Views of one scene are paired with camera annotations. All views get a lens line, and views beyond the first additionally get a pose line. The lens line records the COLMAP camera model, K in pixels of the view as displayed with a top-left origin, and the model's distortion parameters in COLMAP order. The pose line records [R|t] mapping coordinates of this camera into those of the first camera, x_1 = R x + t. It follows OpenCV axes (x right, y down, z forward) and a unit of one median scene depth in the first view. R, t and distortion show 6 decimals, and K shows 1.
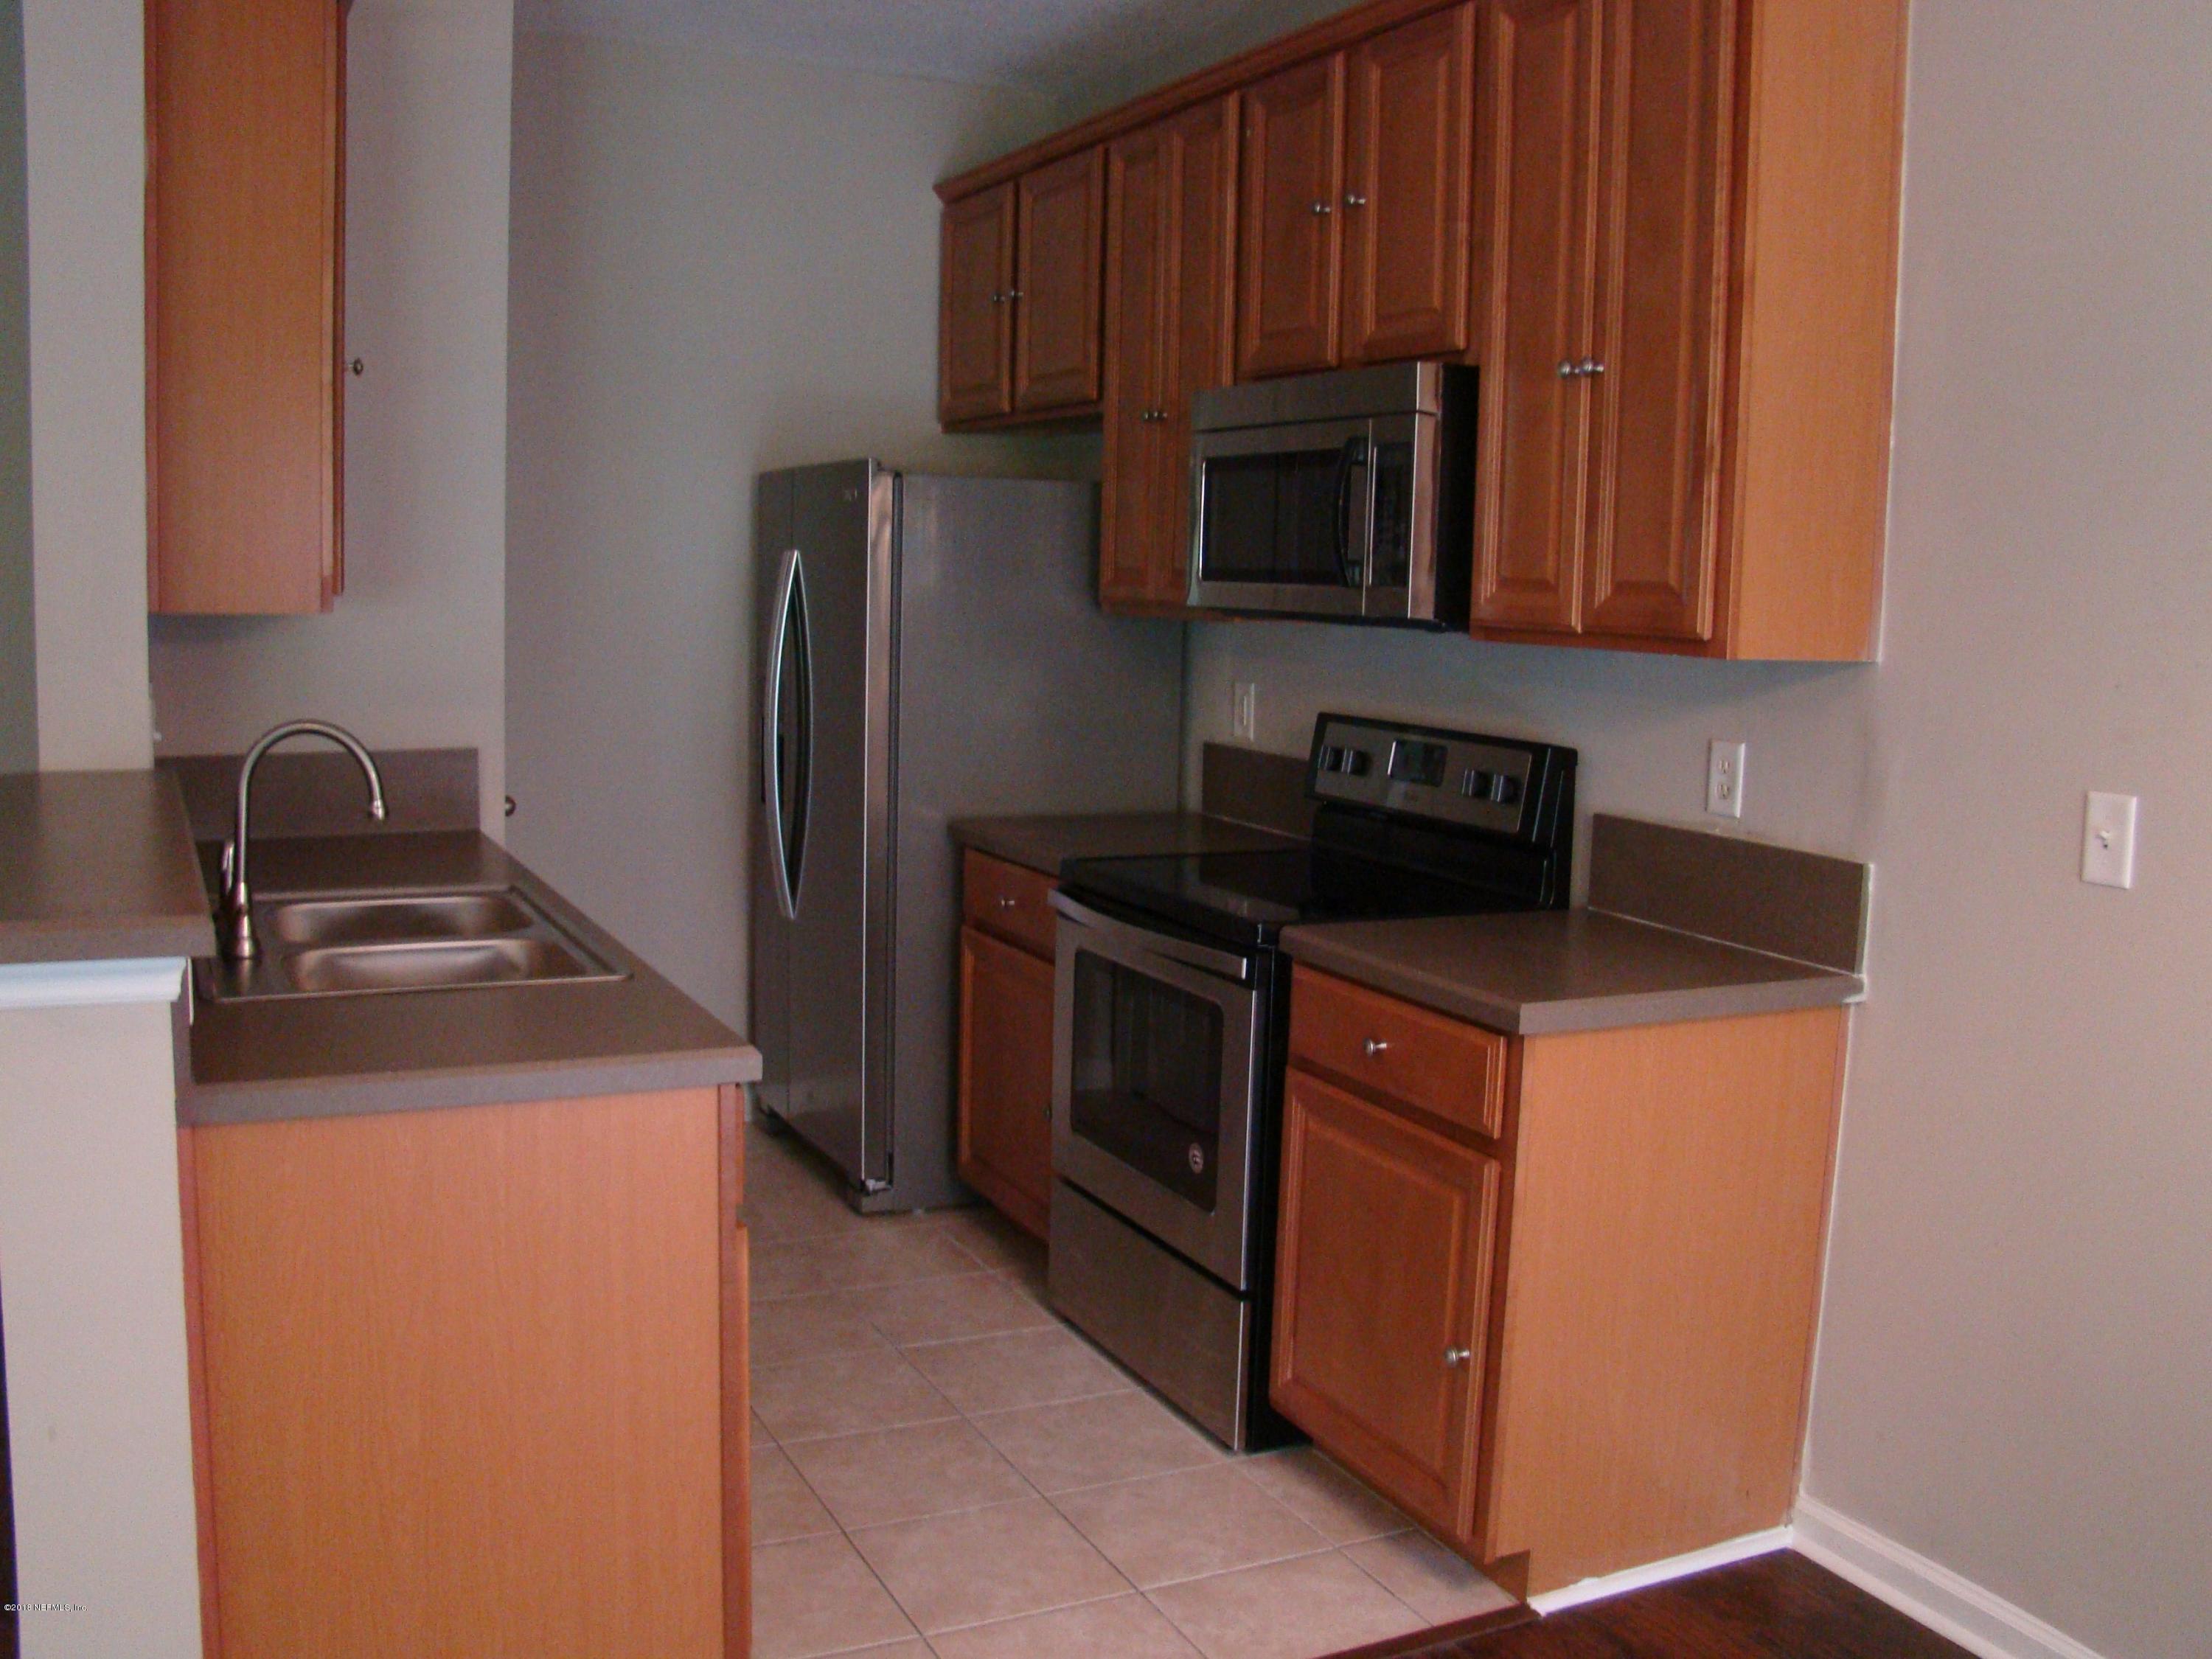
lens RADIAL K [[2051.5, 0, 1089.3], [0, 2051.5, 826.9], [0, 0, 1]] dist [-0.129577, 0.000000]
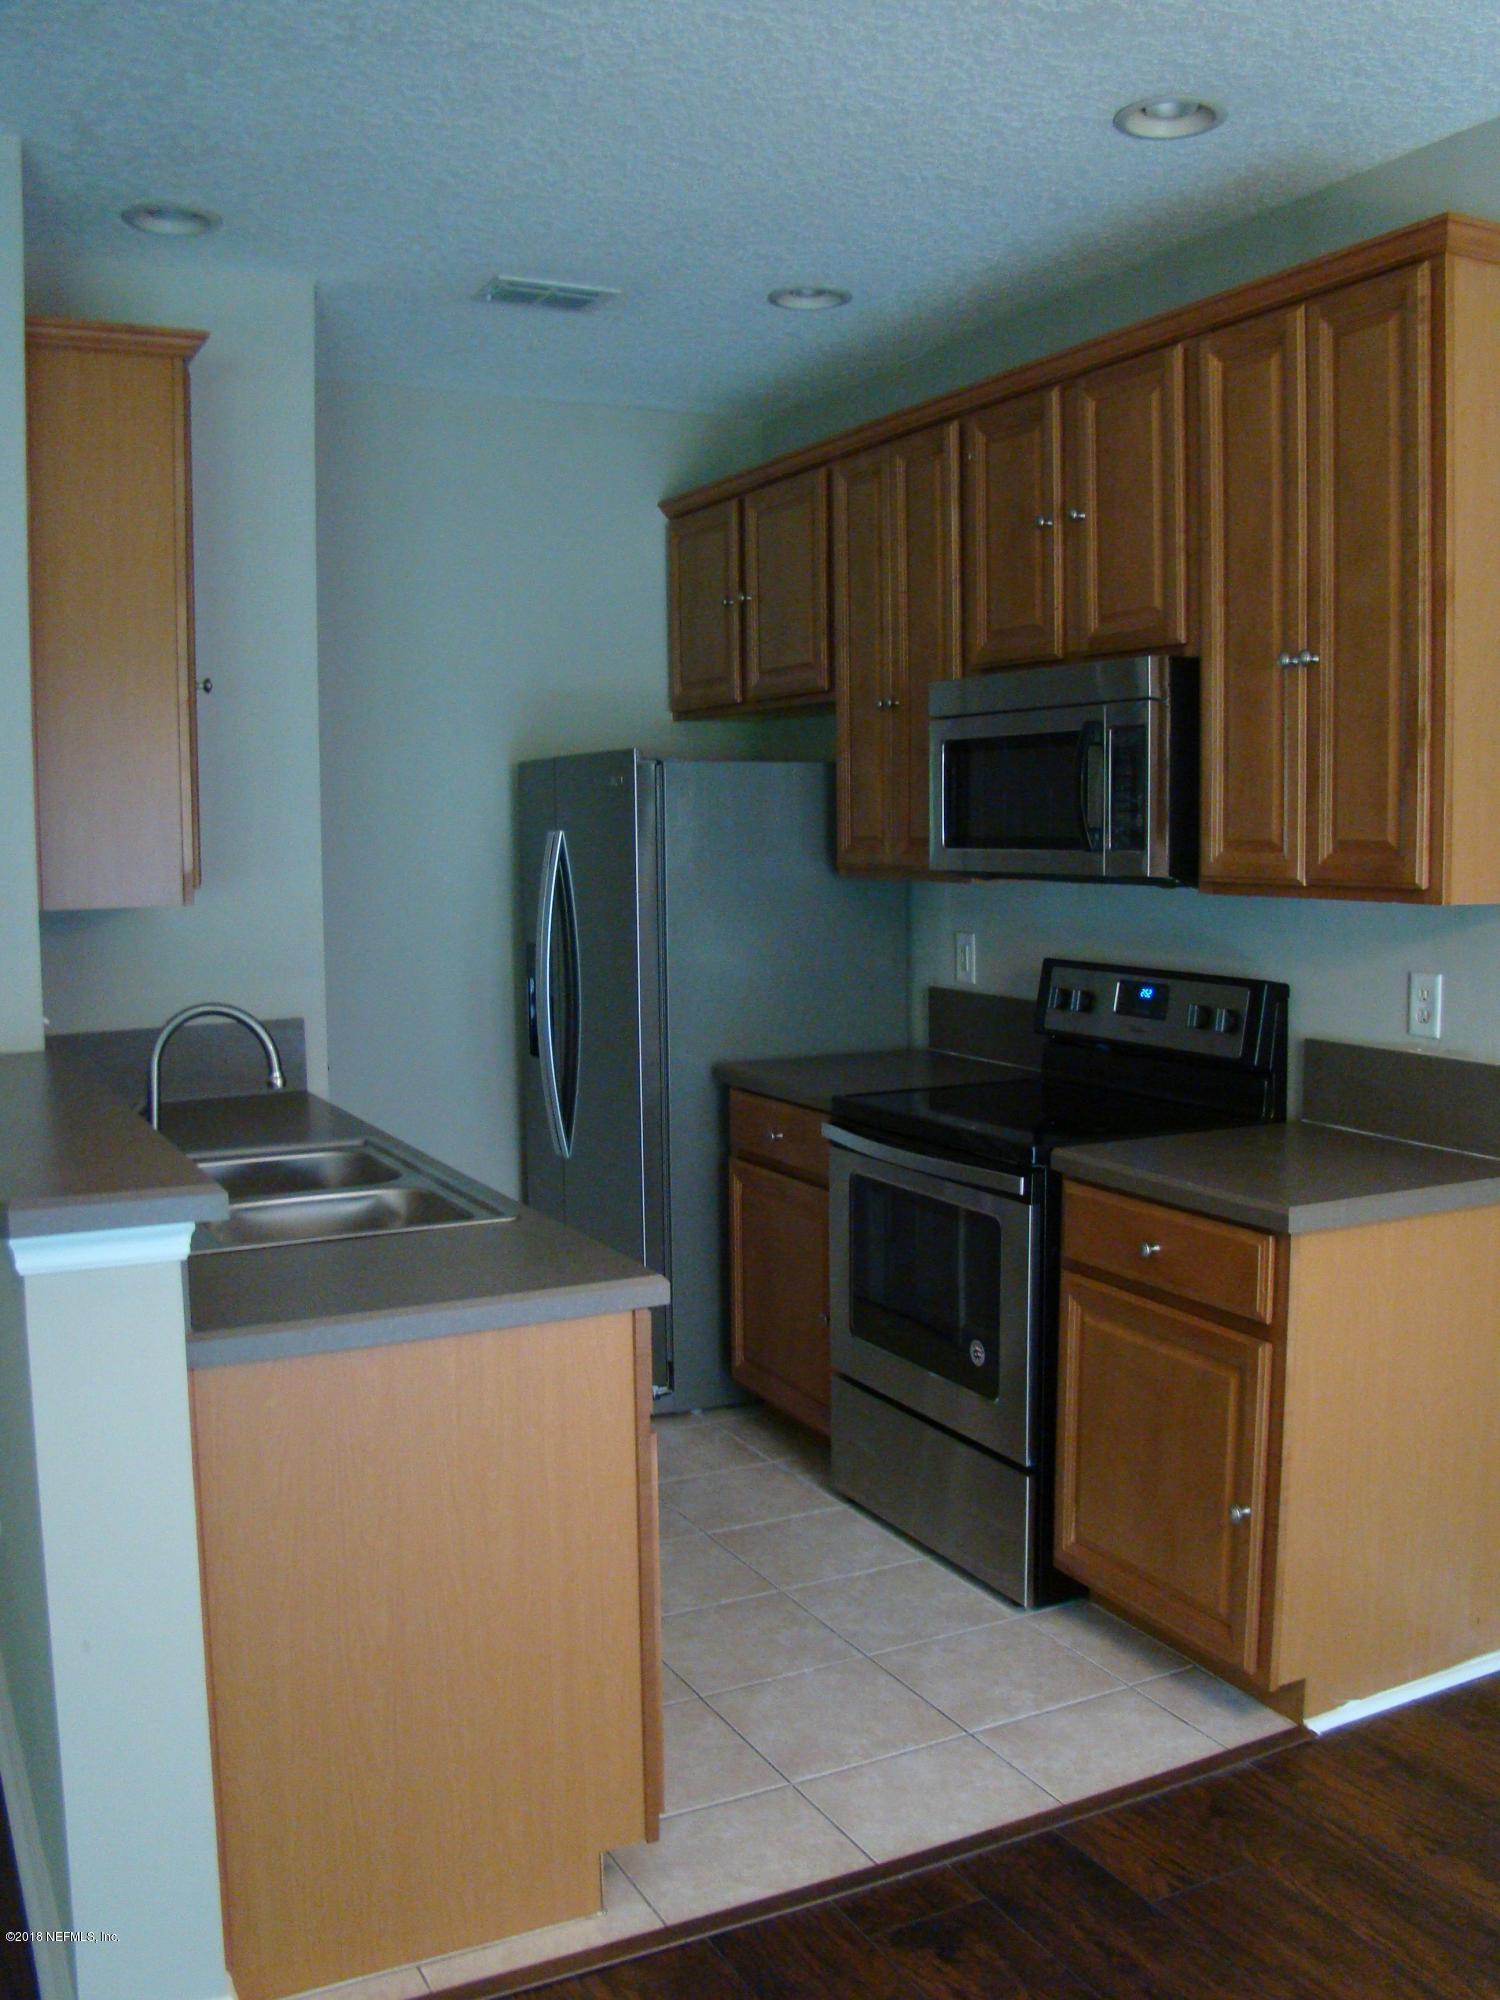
lens RADIAL K [[1854.9, 0, 765.8], [0, 1854.9, 1016.4], [0, 0, 1]] dist [-0.129577, 0.000000]
pose [[0.998840, -0.039009, 0.028240, -0.087403], [0.039600, 0.999002, -0.020669, -0.009882], [-0.027406, 0.021763, 0.999387, -0.032774]]
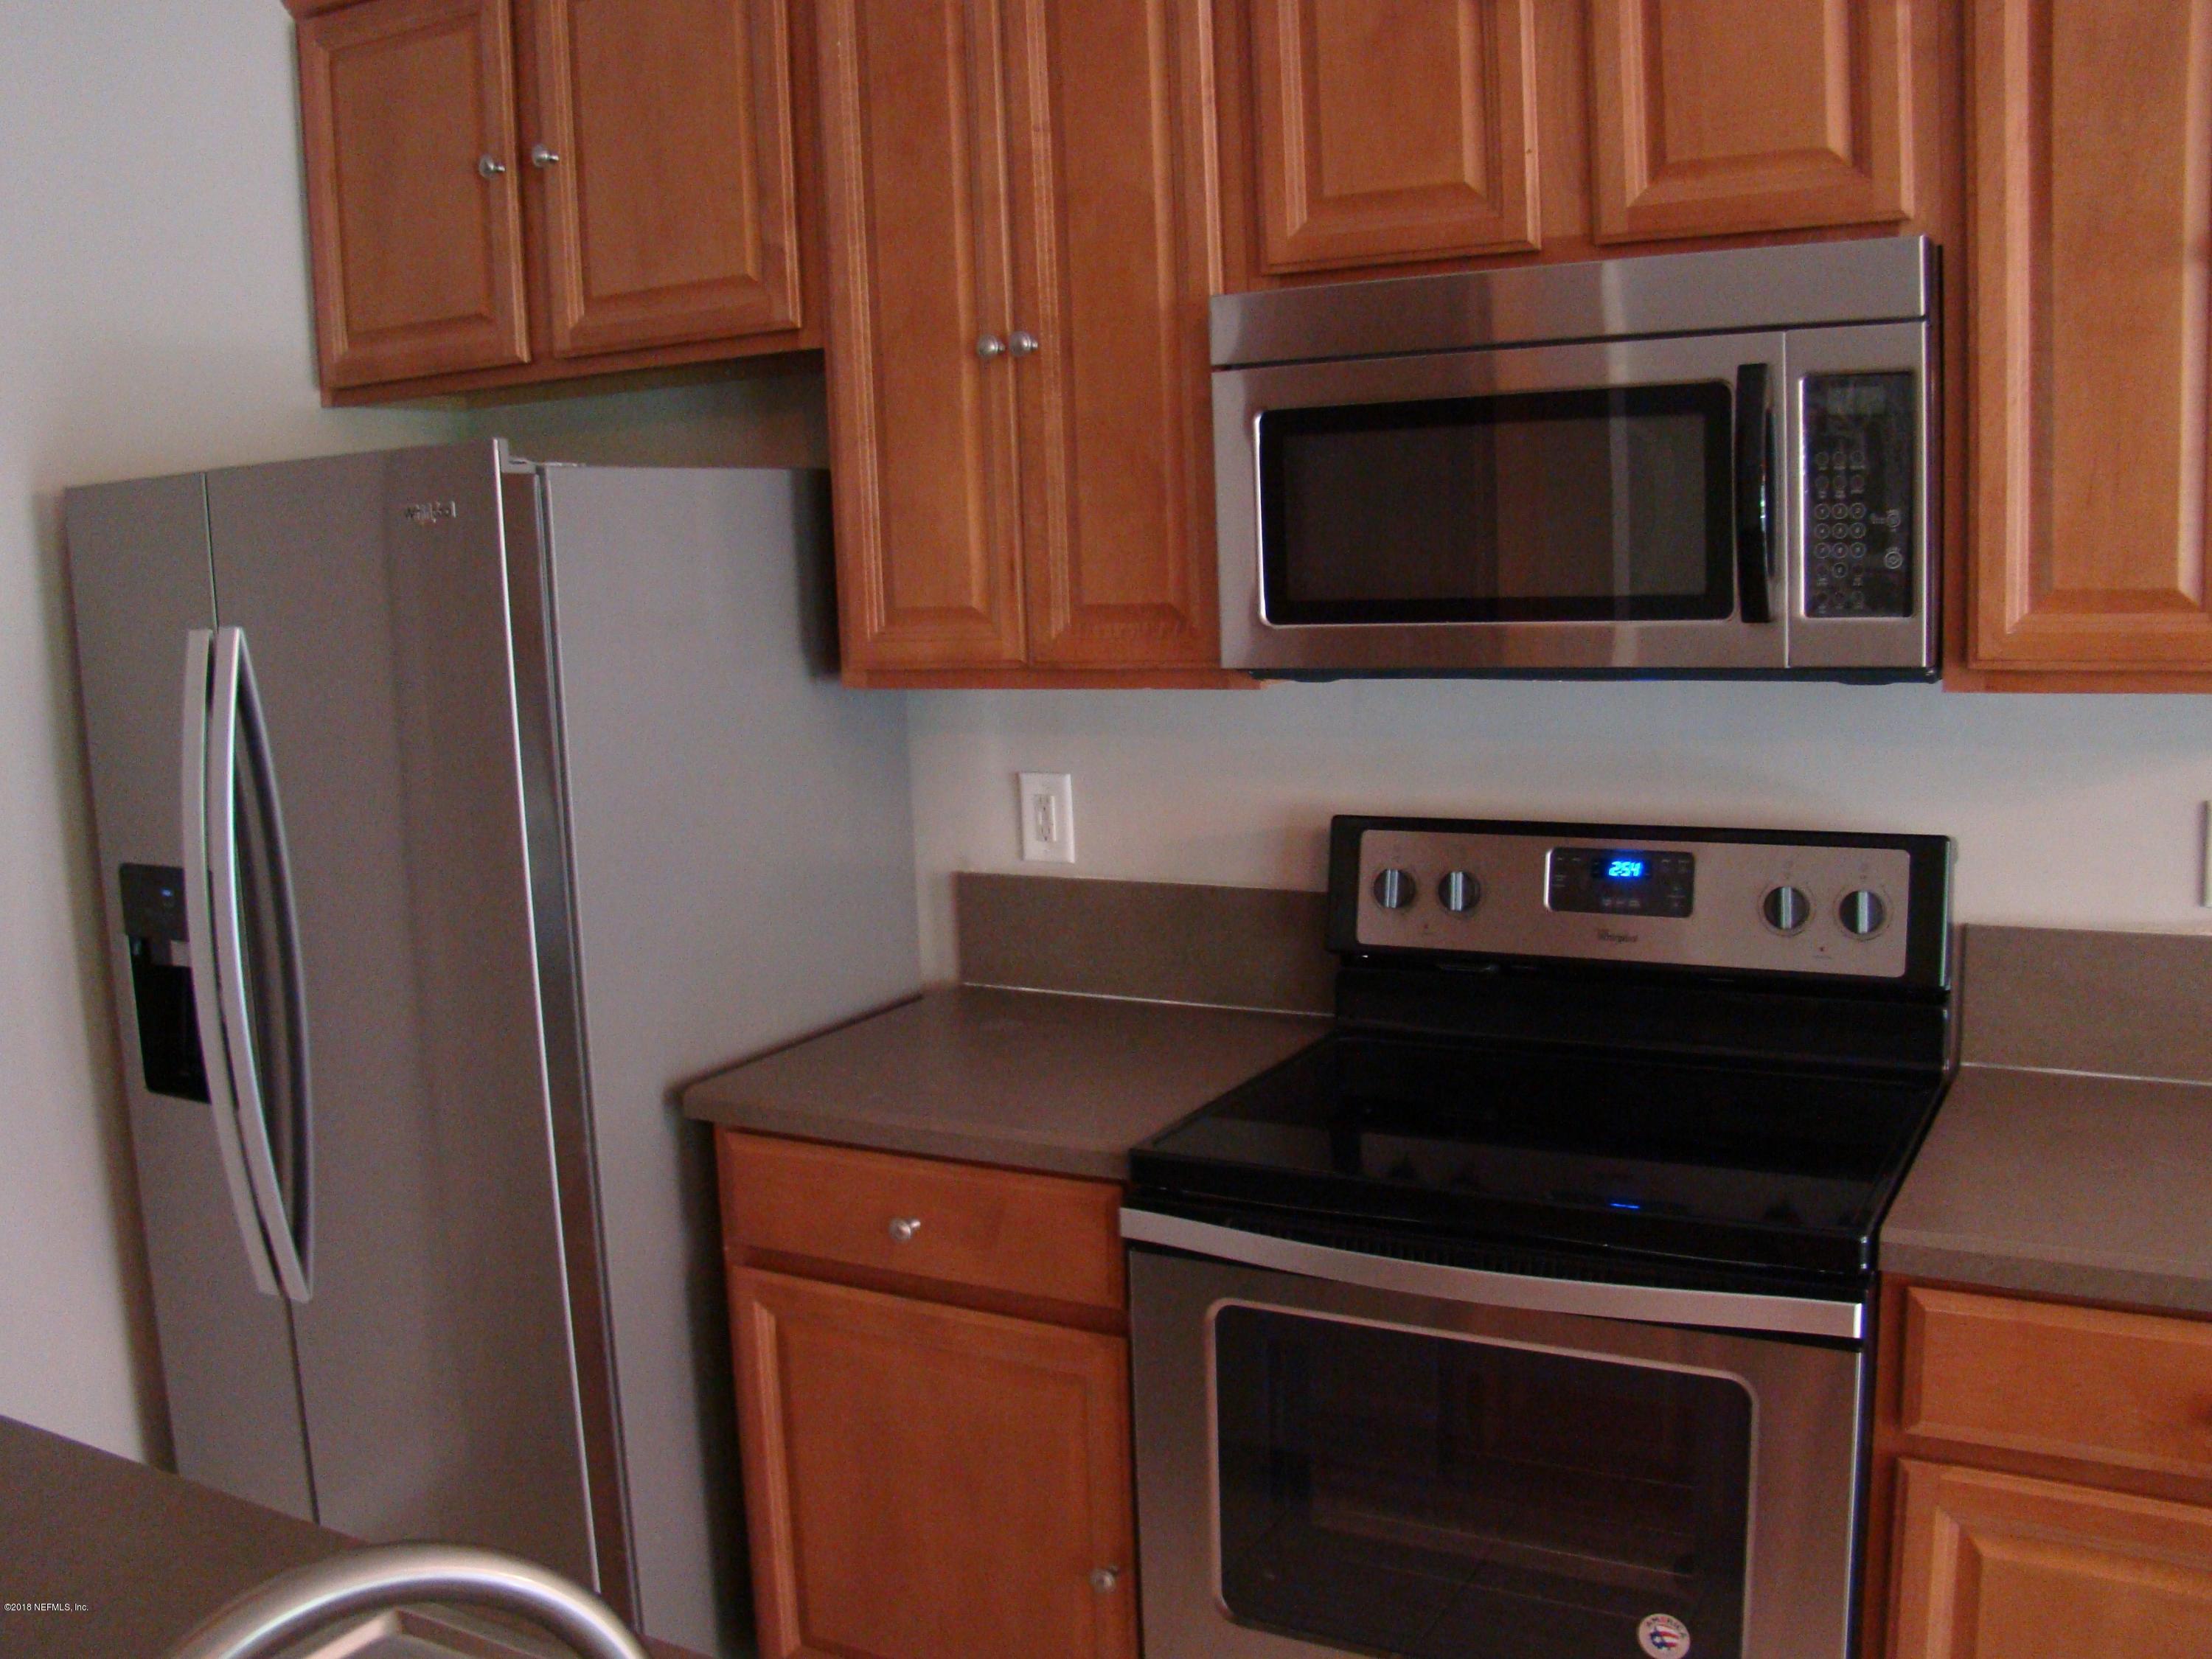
lens RADIAL K [[2051.5, 0, 1107.1], [0, 2051.5, 828.7], [0, 0, 1]] dist [-0.129577, 0.000000]
pose [[0.819121, -0.136342, 0.557181, -0.350279], [0.131292, 0.990119, 0.049267, -0.109322], [-0.558393, 0.032798, 0.828928, 0.614360]]
